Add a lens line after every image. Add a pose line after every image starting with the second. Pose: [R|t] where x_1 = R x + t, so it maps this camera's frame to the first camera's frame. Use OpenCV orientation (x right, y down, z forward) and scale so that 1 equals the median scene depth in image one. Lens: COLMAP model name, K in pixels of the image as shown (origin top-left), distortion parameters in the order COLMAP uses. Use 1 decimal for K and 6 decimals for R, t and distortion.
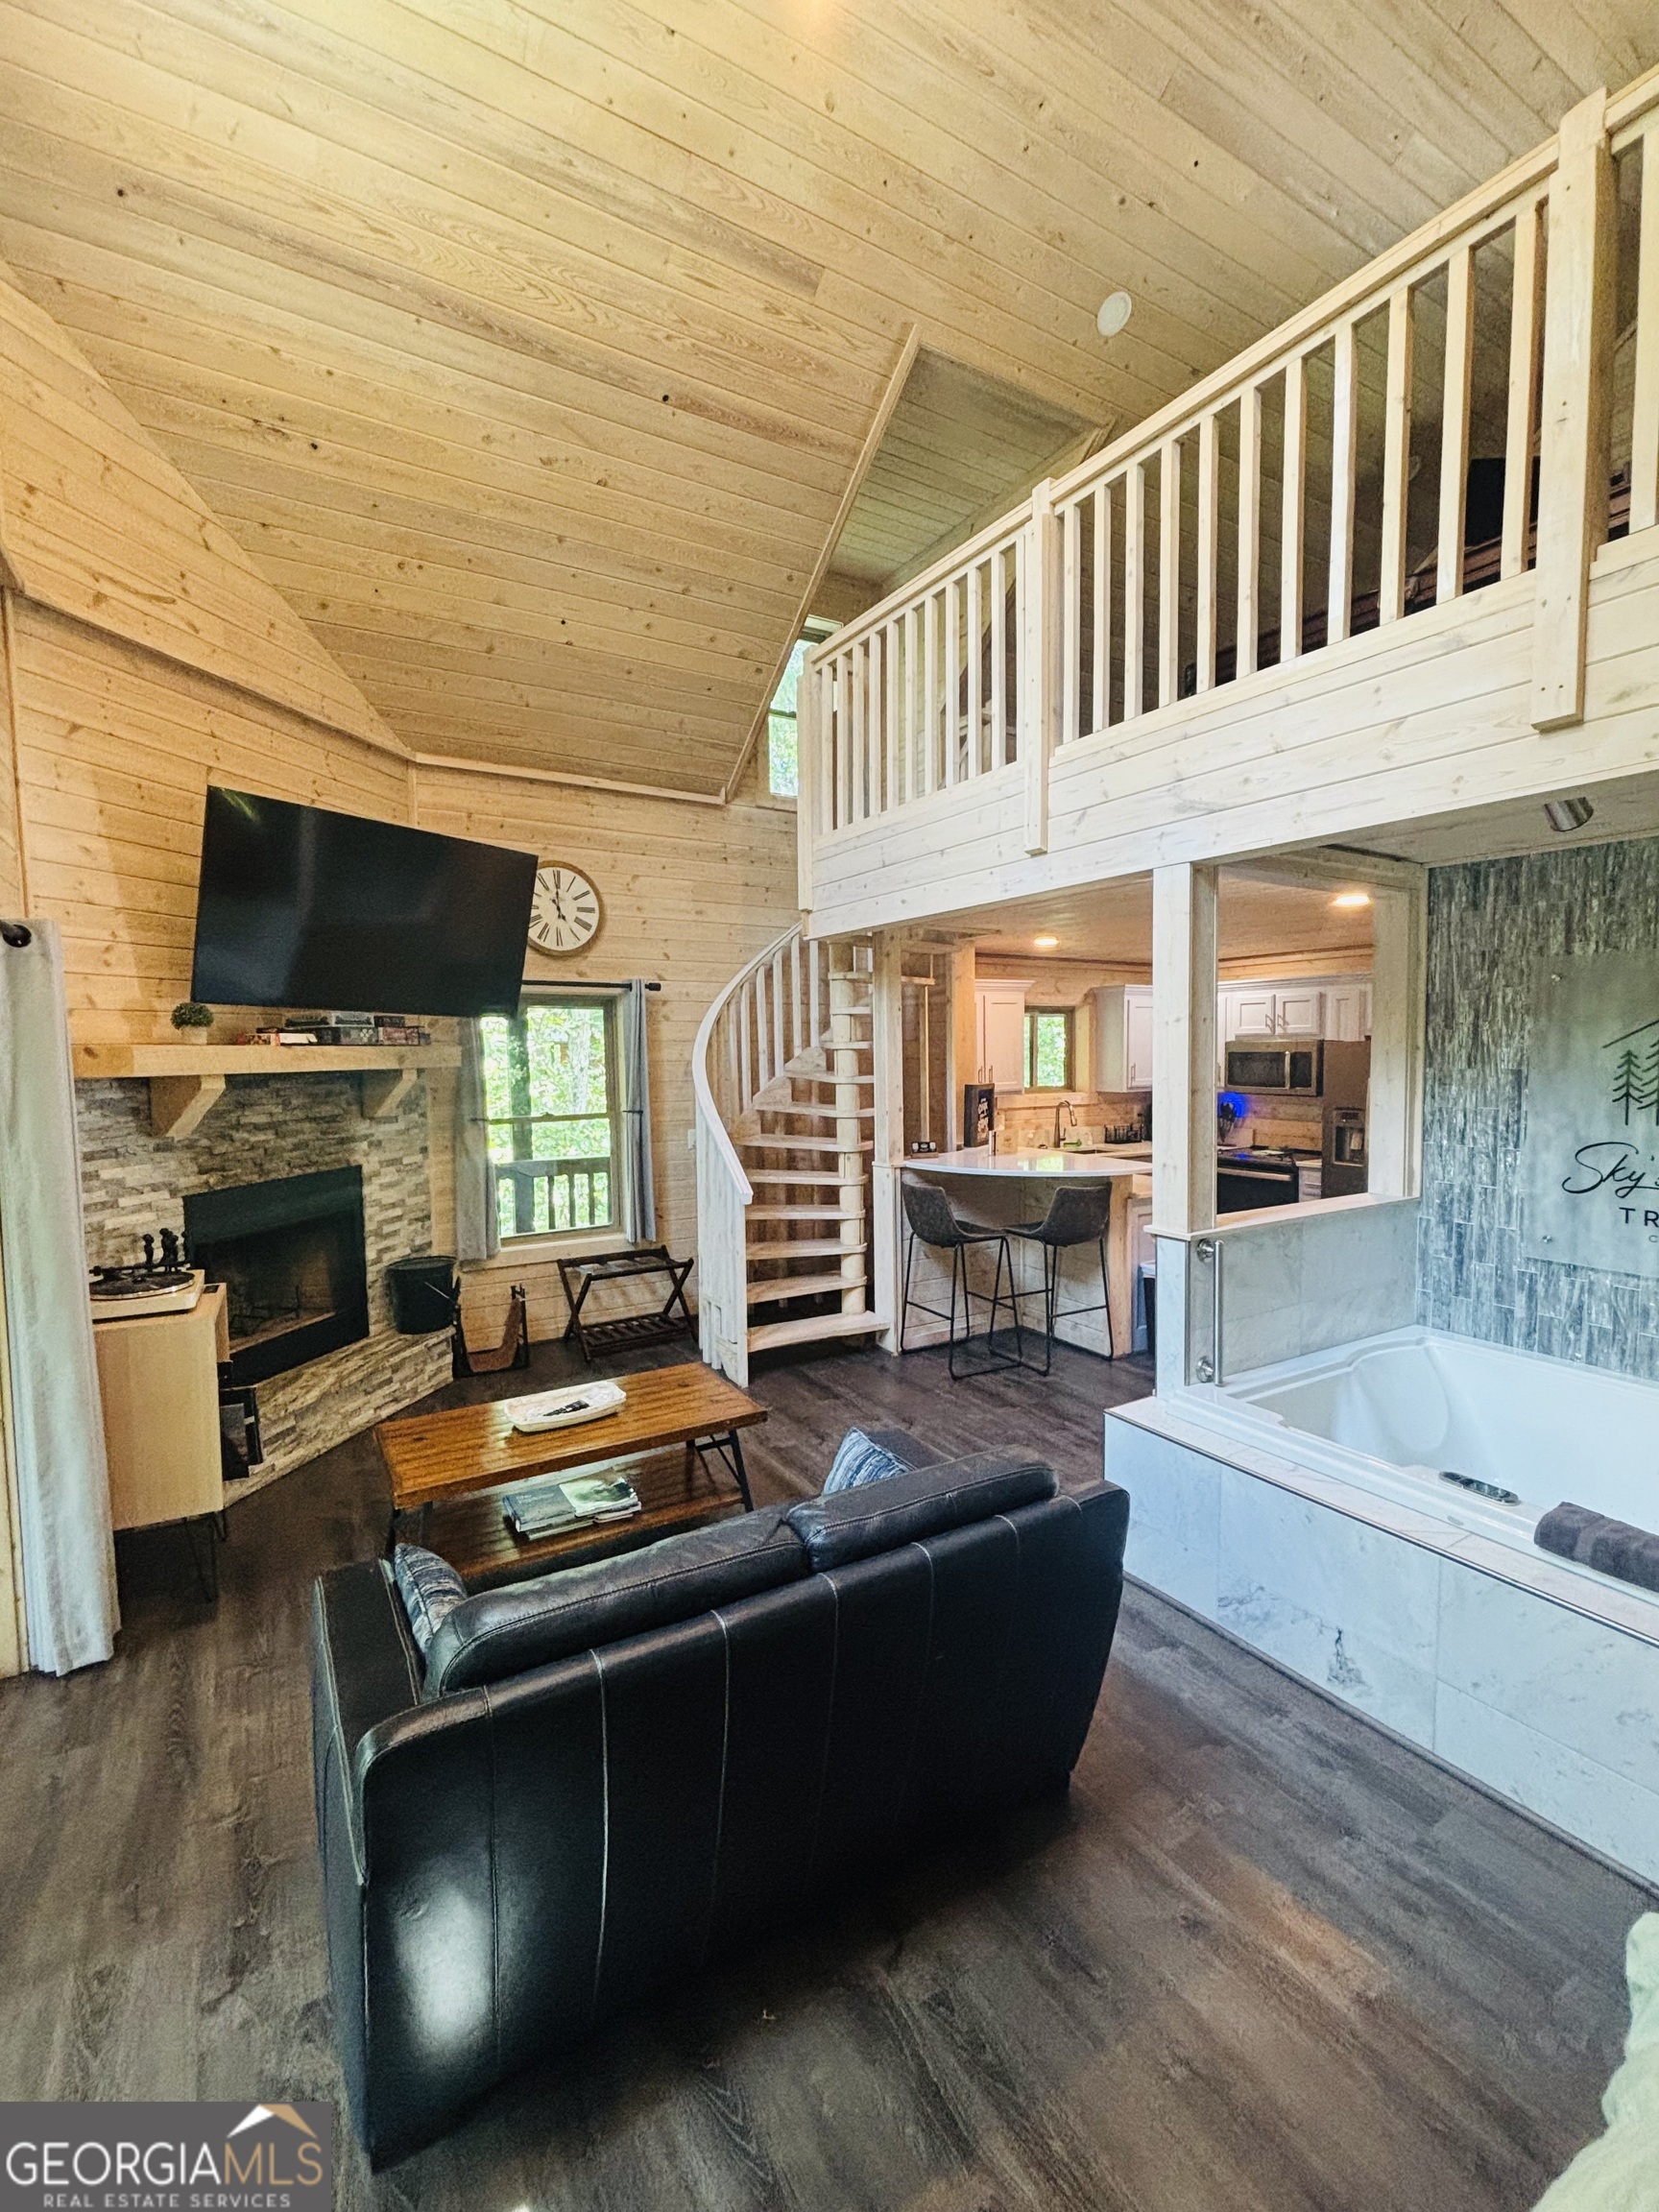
lens RADIAL K [[971.0, 0, 810.5], [0, 971.0, 1104.9], [0, 0, 1]] dist [-0.014718, -0.000740]
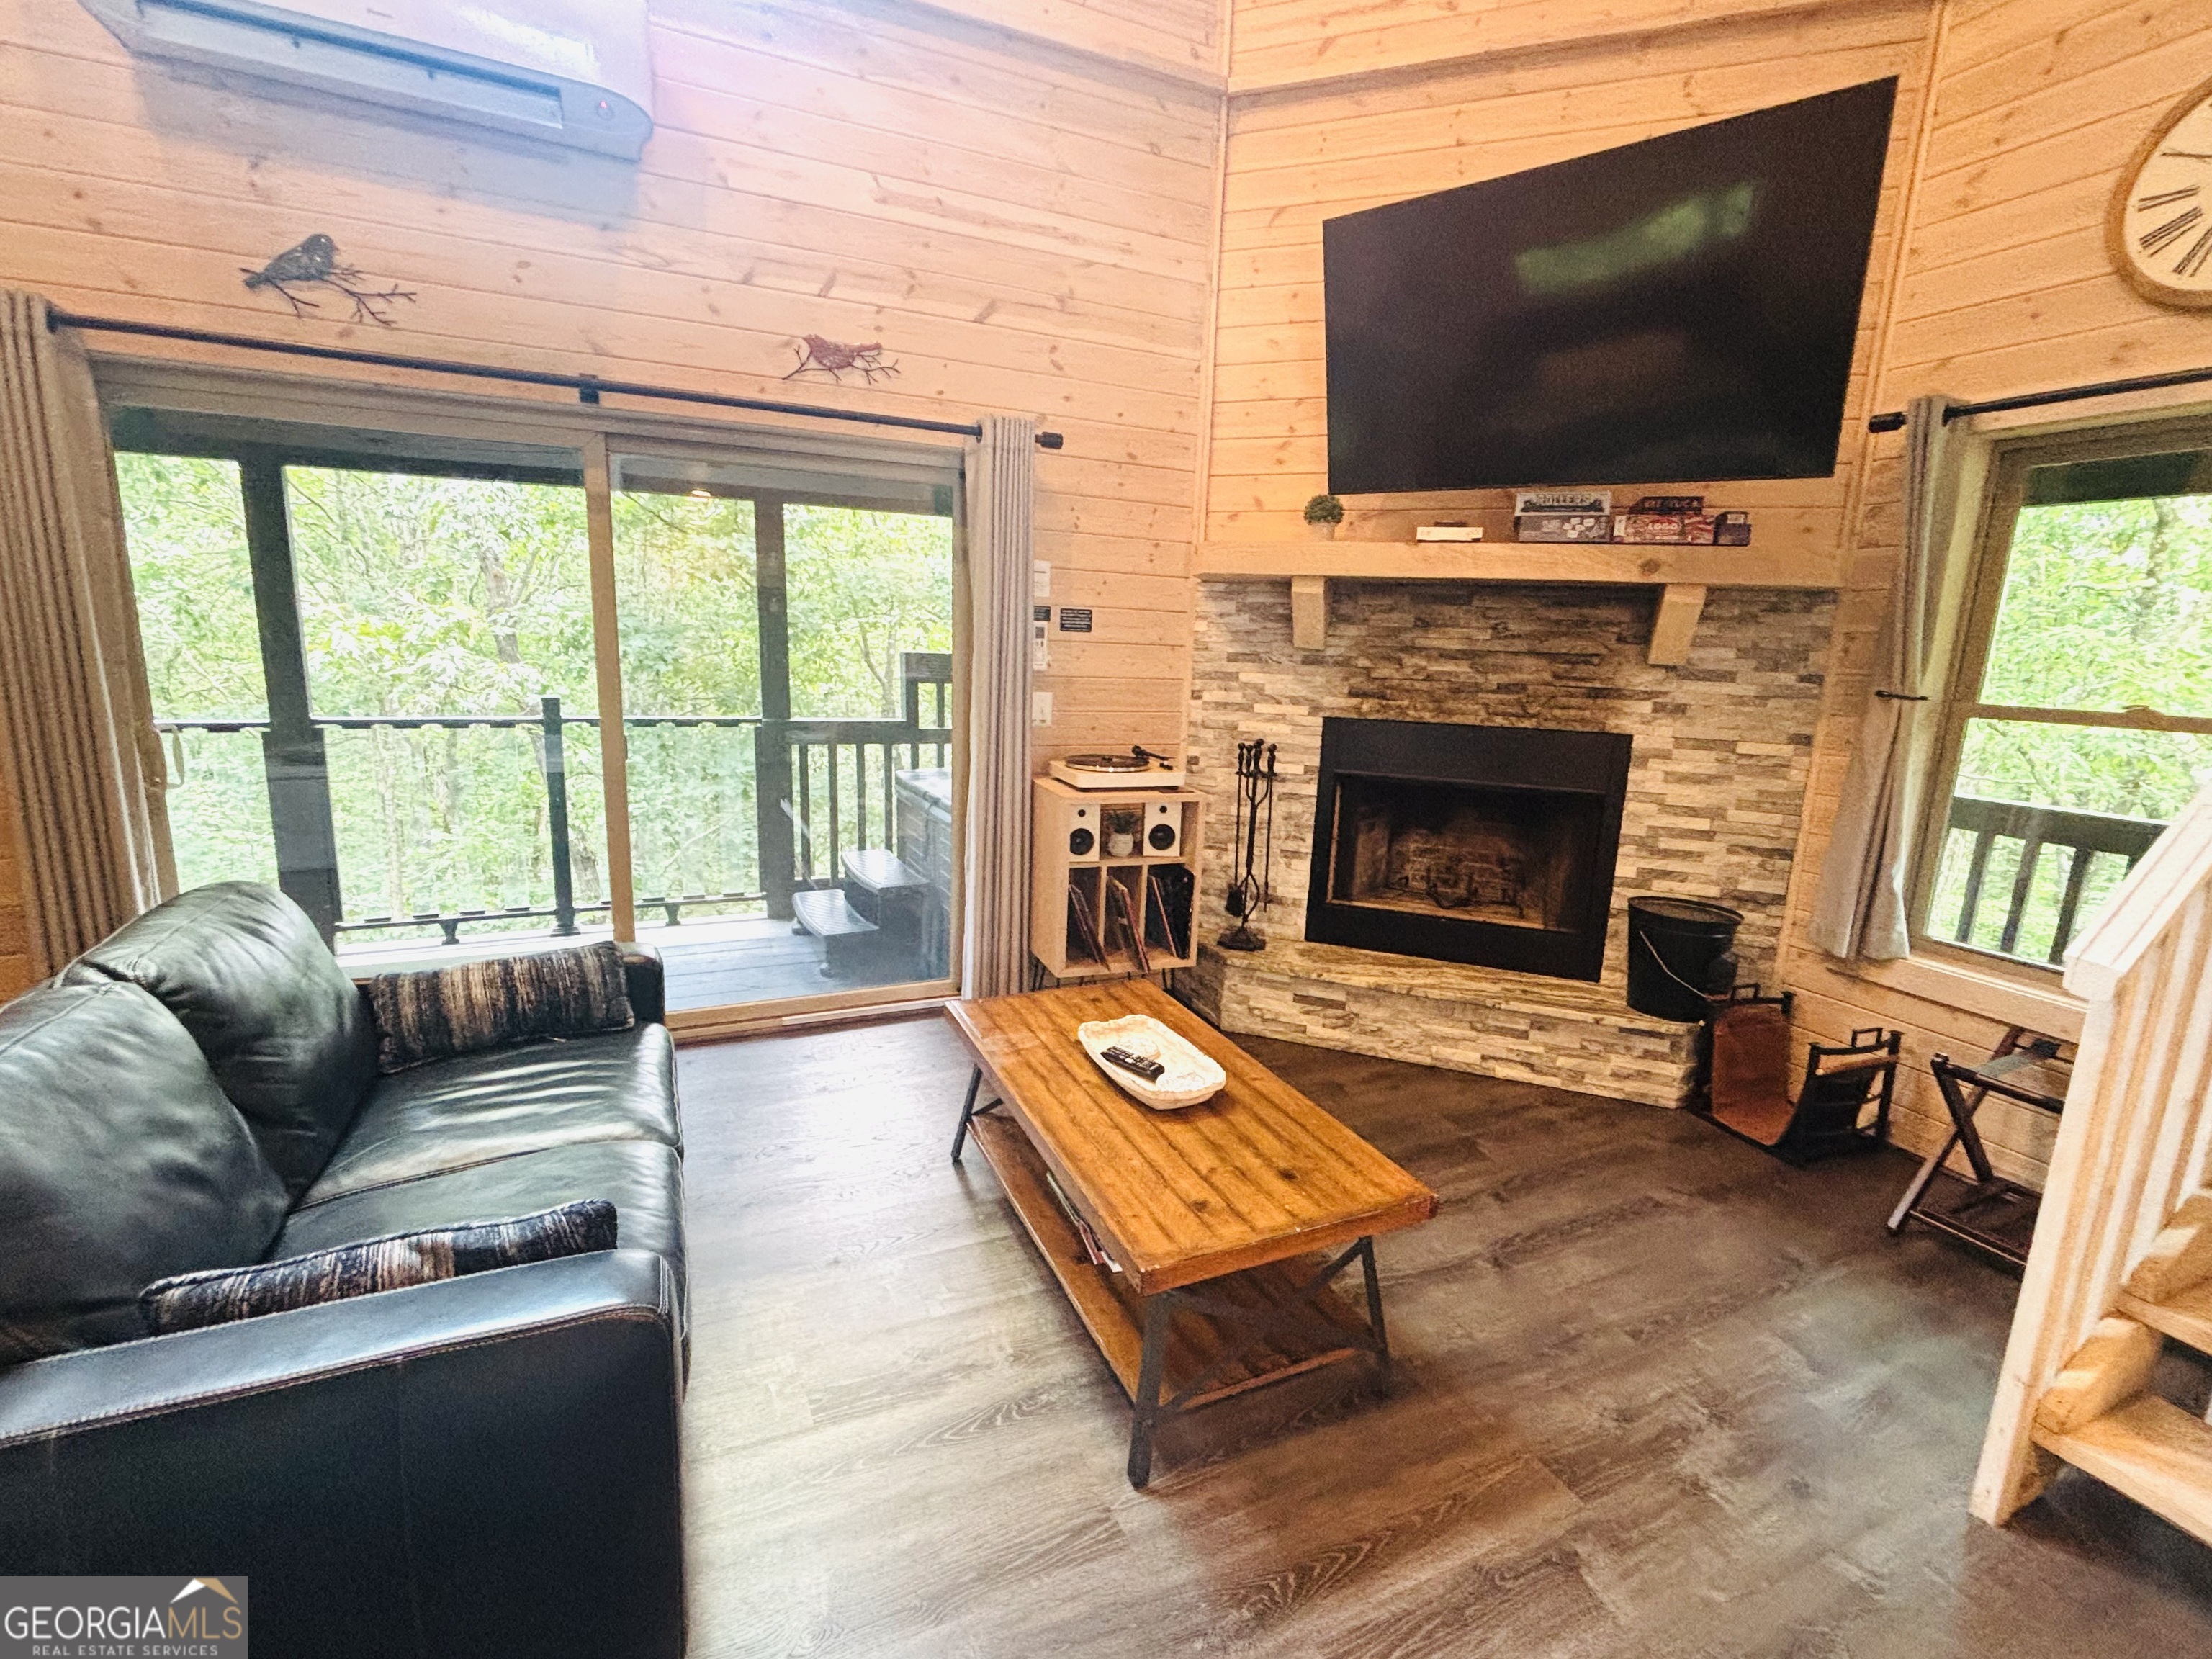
lens RADIAL K [[971.0, 0, 1103.1], [0, 971.0, 838.0], [0, 0, 1]] dist [-0.014718, -0.000740]
pose [[-0.109929, 0.208254, -0.971878, 0.268670], [-0.095546, 0.971061, 0.218886, 0.021472], [0.989336, 0.116921, -0.086850, 0.779492]]
